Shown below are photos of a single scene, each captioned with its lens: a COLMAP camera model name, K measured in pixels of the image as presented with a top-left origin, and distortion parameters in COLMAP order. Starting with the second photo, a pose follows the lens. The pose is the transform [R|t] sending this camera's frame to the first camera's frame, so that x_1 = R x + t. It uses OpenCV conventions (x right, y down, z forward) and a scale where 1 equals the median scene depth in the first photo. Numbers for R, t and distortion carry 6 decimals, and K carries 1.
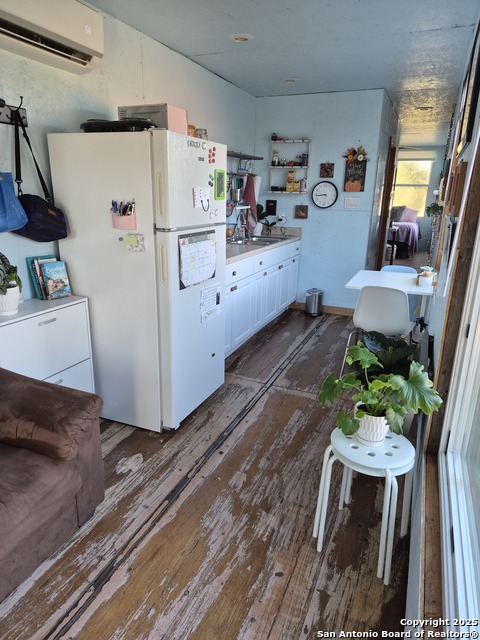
lens RADIAL K [[431.4, 0, 238.9], [0, 431.4, 321.5], [0, 0, 1]] dist [0.038196, -0.004077]
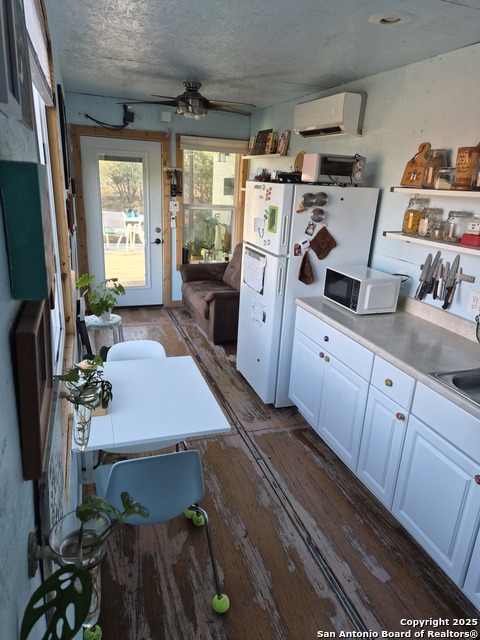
lens RADIAL K [[431.4, 0, 240.0], [0, 431.4, 318.0], [0, 0, 1]] dist [0.038196, -0.004077]
pose [[-0.738577, 0.150975, -0.657047, 0.579351], [-0.260247, 0.835211, 0.484453, -0.454834], [0.621913, 0.528800, -0.577576, 1.264195]]
